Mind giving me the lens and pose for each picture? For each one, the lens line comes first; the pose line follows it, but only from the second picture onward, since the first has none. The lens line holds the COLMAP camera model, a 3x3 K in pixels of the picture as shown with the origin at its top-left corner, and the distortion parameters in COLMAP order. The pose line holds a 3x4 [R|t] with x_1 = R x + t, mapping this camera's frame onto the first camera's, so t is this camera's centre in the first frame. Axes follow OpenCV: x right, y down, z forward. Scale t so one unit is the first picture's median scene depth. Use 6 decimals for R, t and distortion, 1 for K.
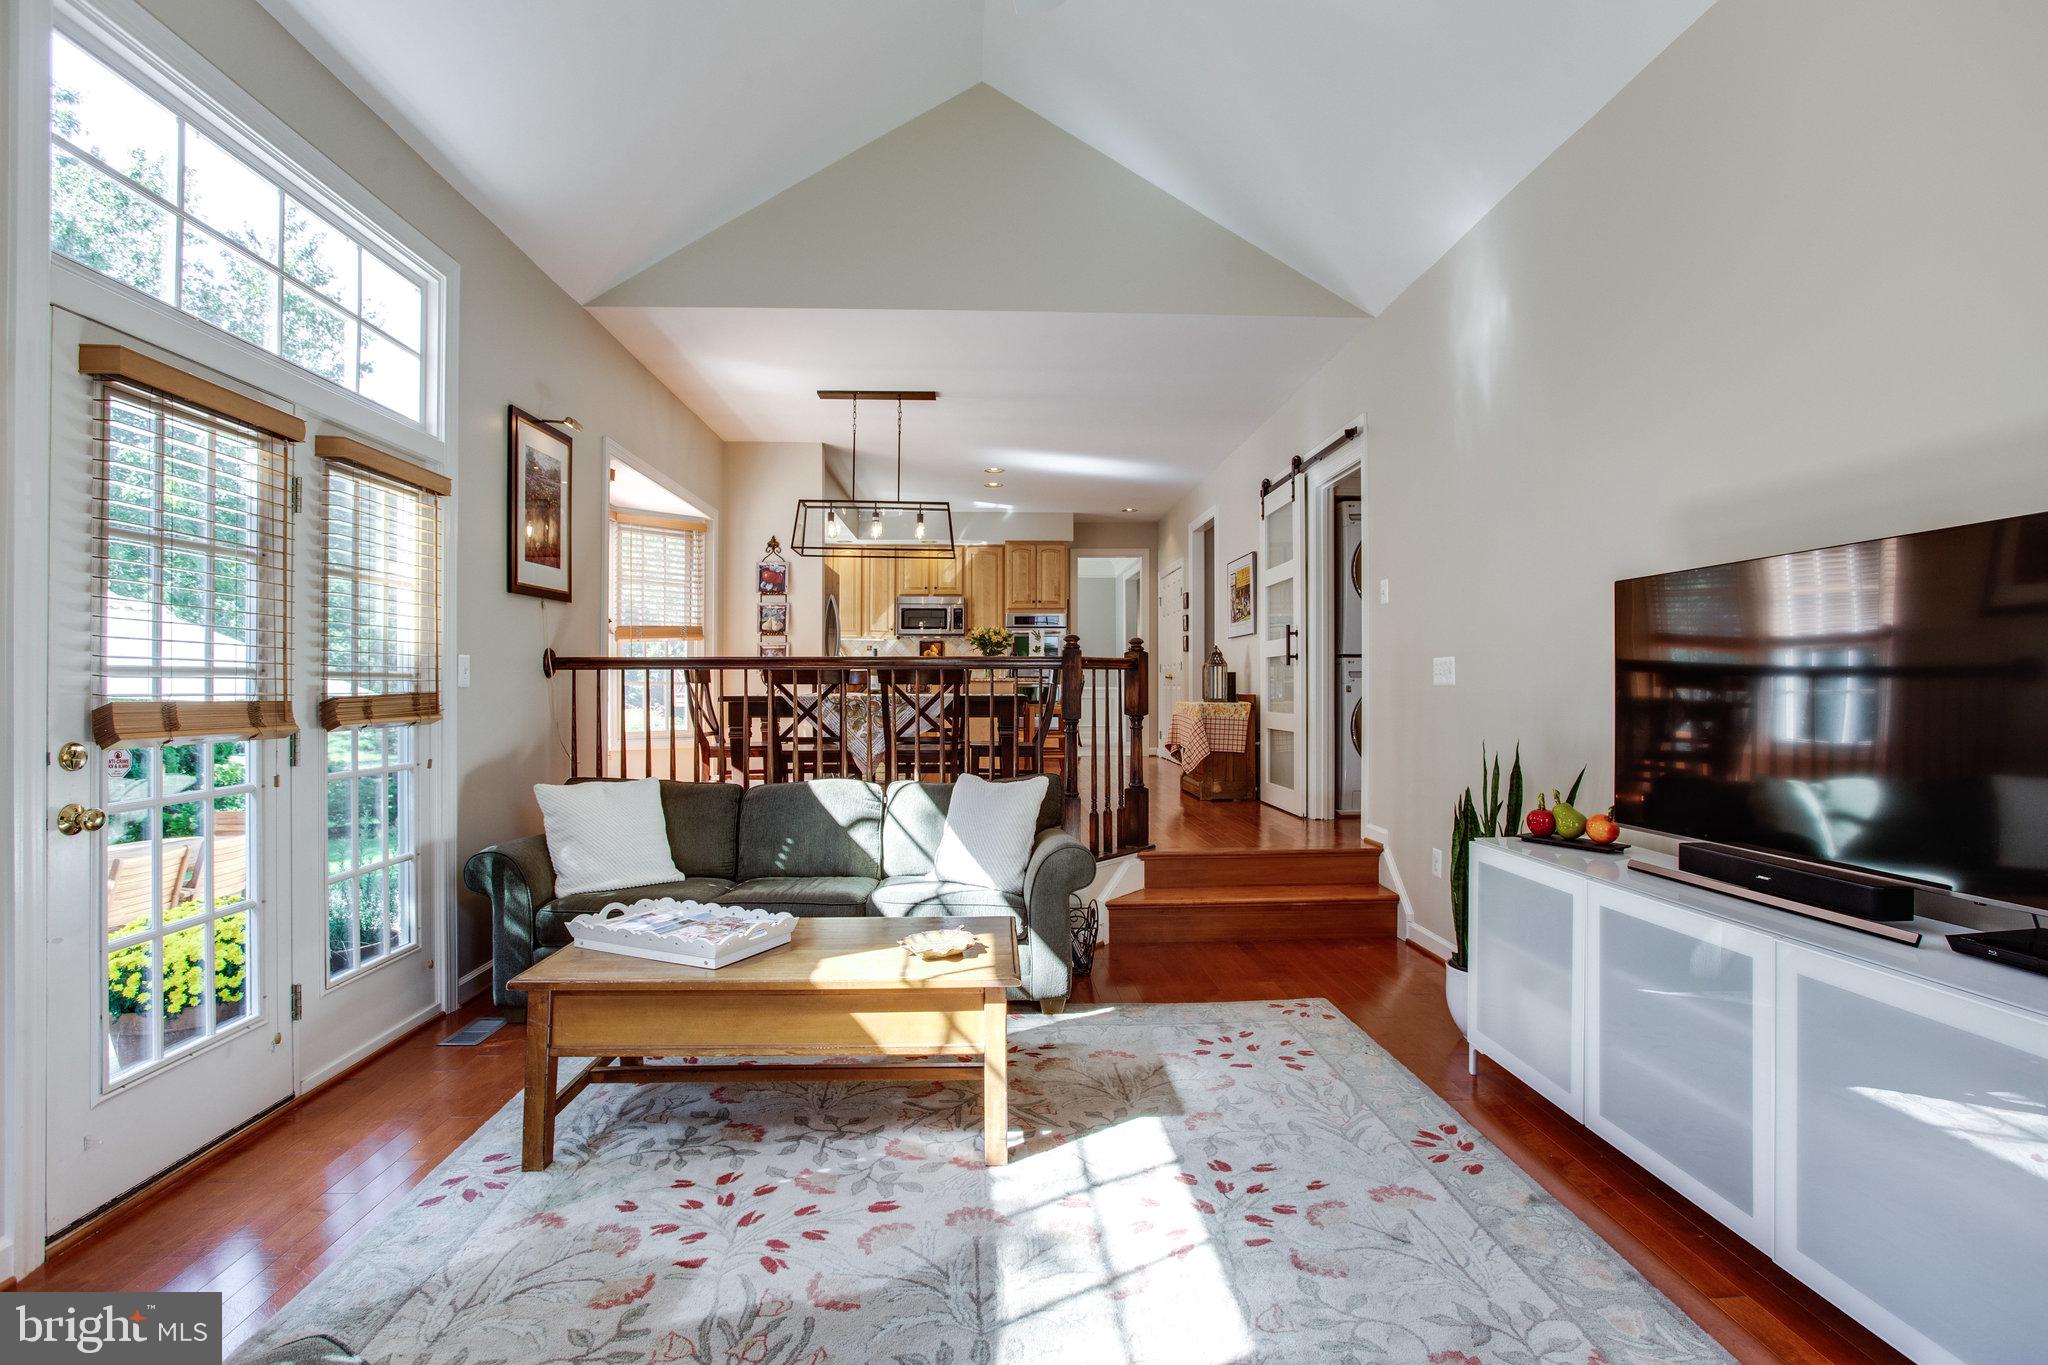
lens RADIAL K [[989.2, 0, 1019.6], [0, 989.2, 677.0], [0, 0, 1]] dist [-0.034675, 0.013177]
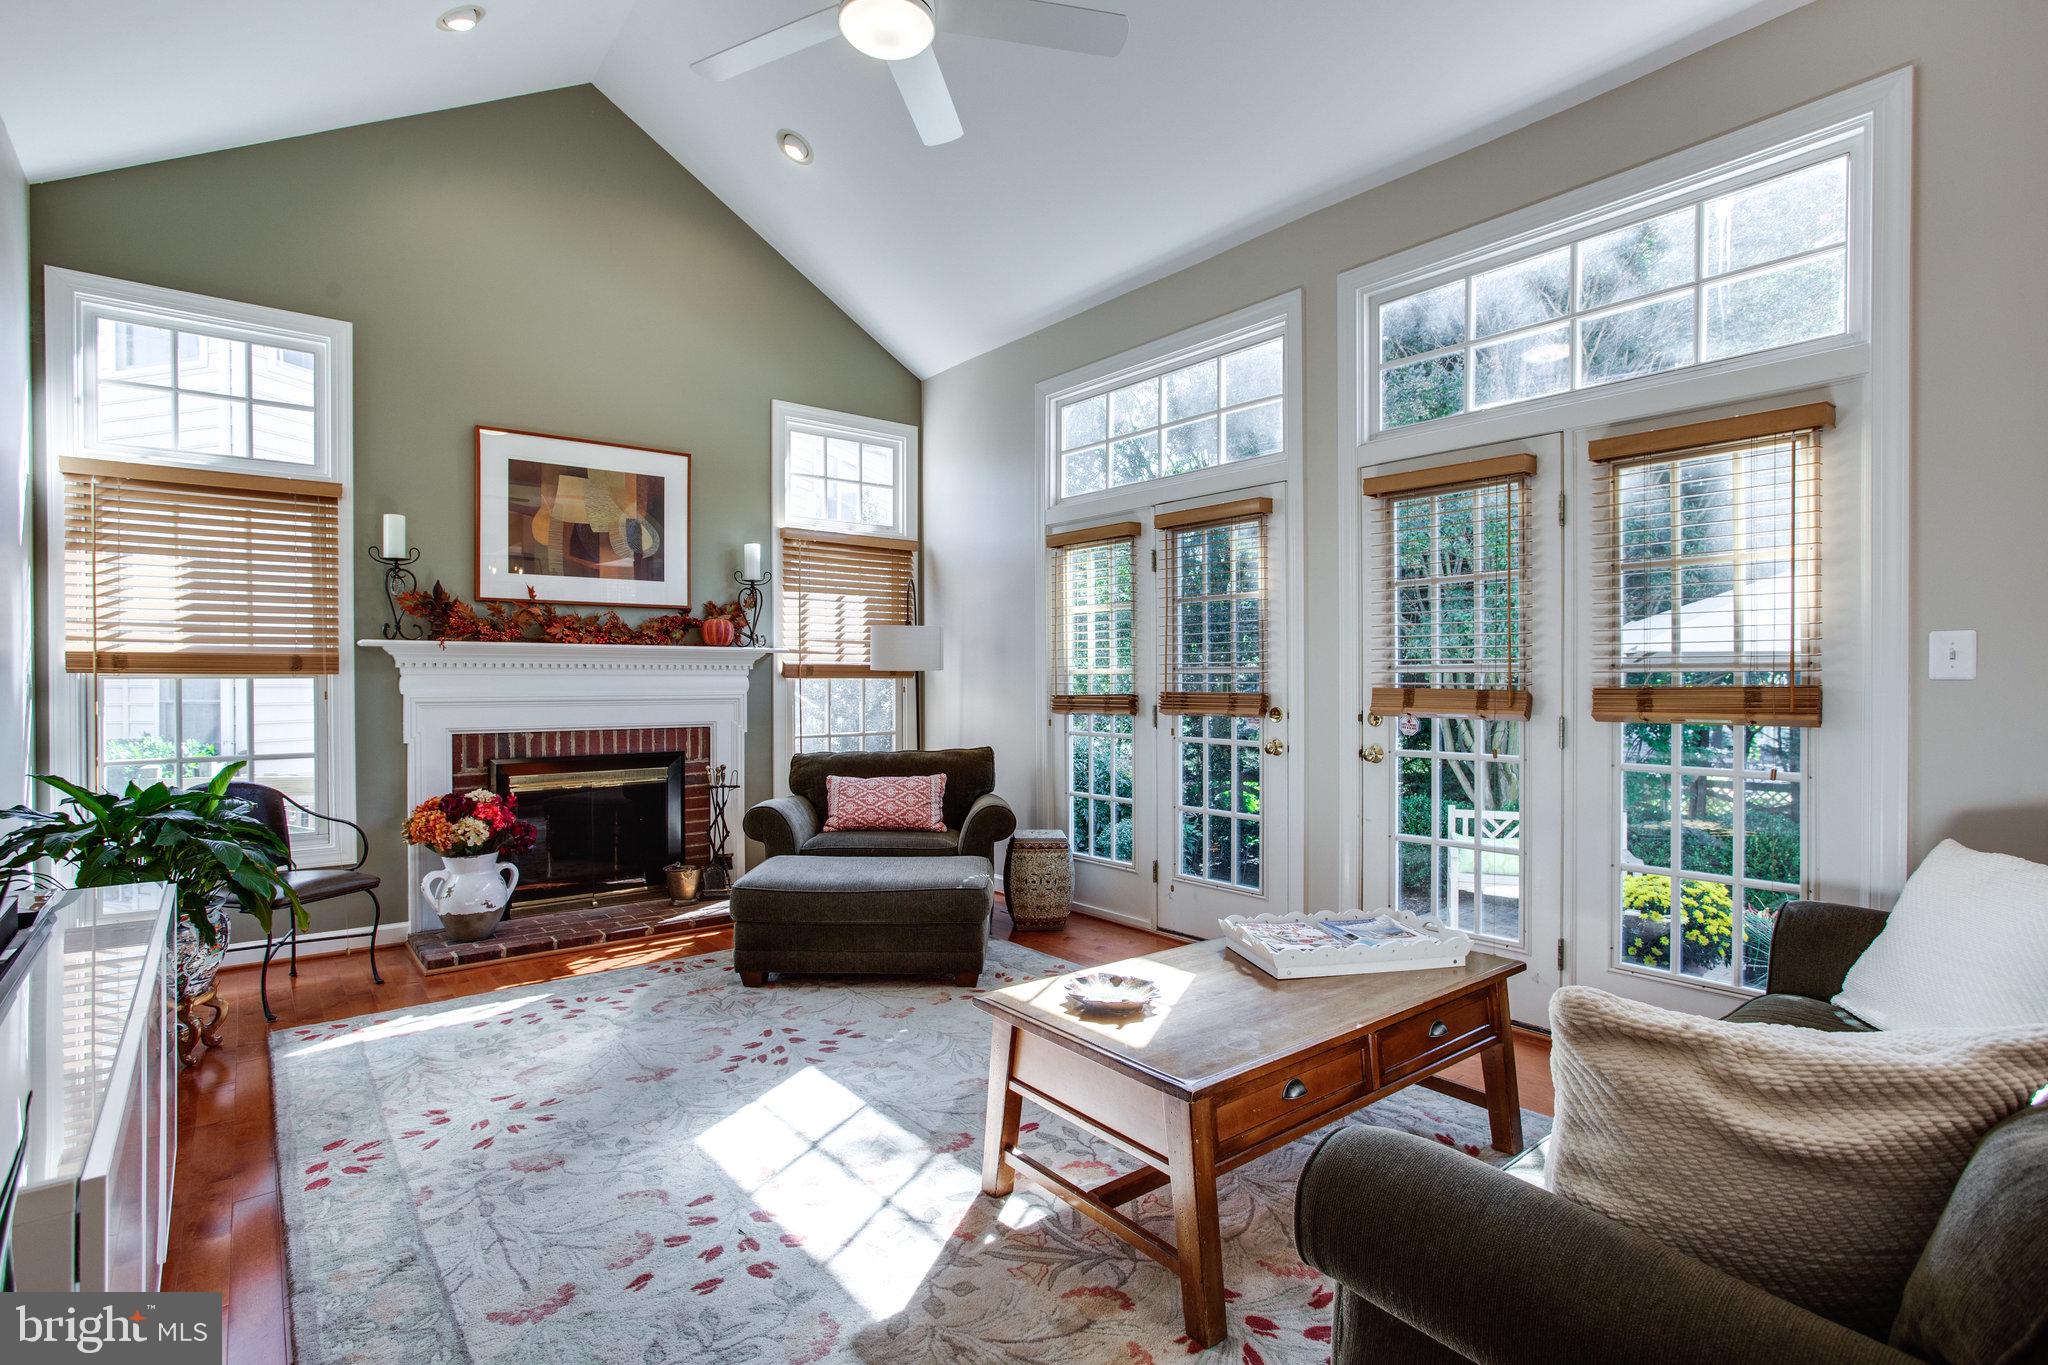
lens RADIAL K [[989.2, 0, 1034.0], [0, 989.2, 680.8], [0, 0, 1]] dist [-0.034675, 0.013177]
pose [[-0.800325, 0.003575, -0.599556, 0.348551], [0.005696, 0.999982, -0.001641, 0.008588], [0.599540, -0.004728, -0.800331, 1.226017]]
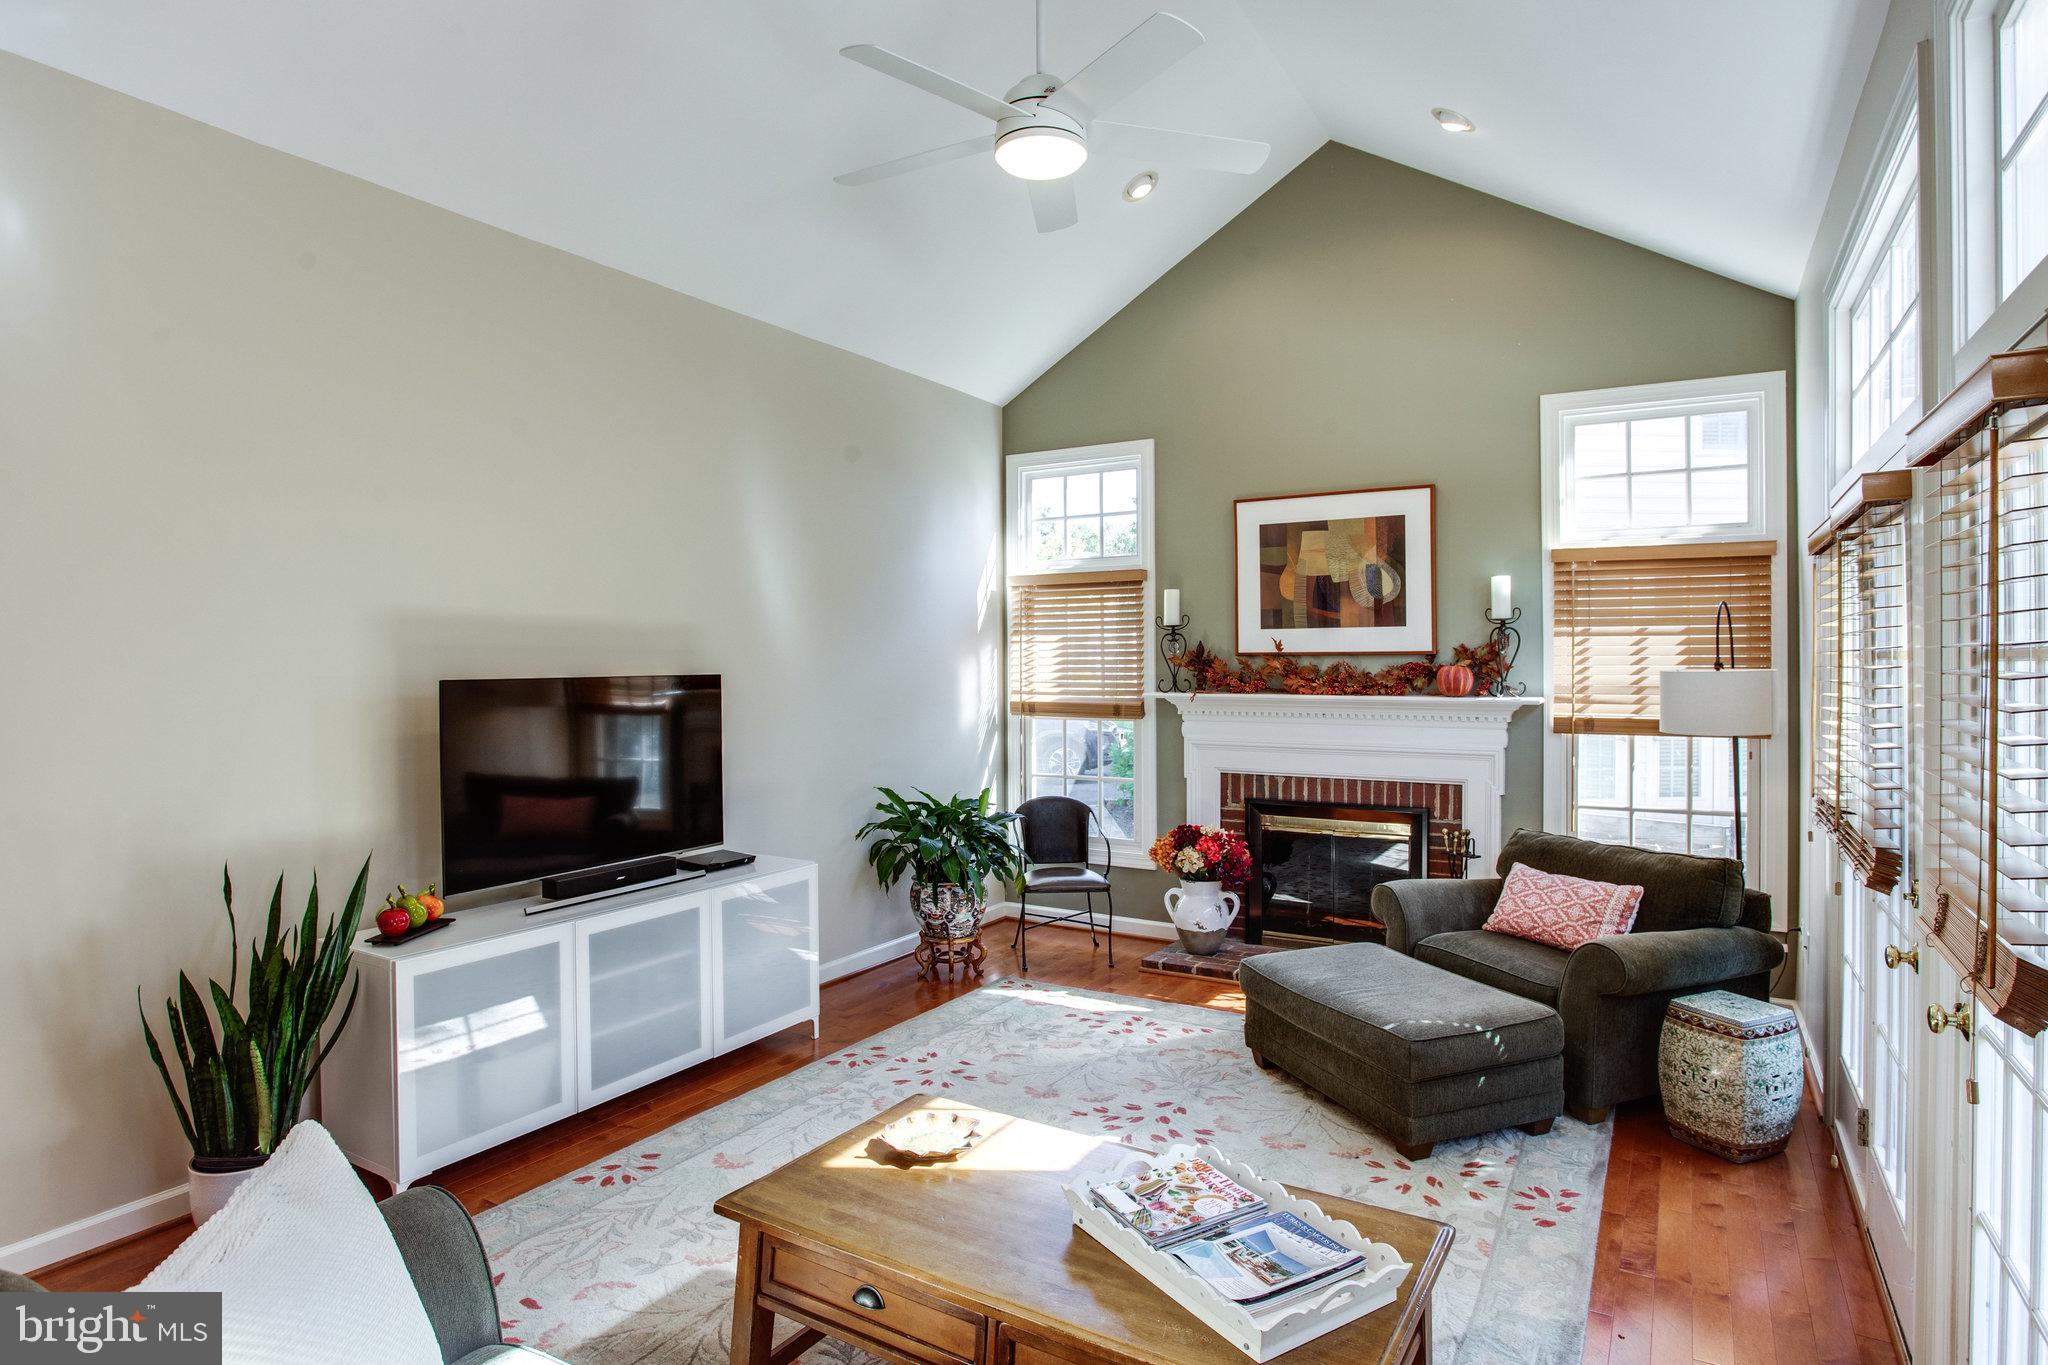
lens RADIAL K [[1099.2, 0, 1029.9], [0, 1099.2, 662.6], [0, 0, 1]] dist [-0.051655, 0.000180]
pose [[-0.836048, 0.002635, 0.548649, -0.481576], [-0.000311, 0.999986, -0.005277, -0.085482], [-0.548656, -0.004582, -0.836036, 1.288509]]
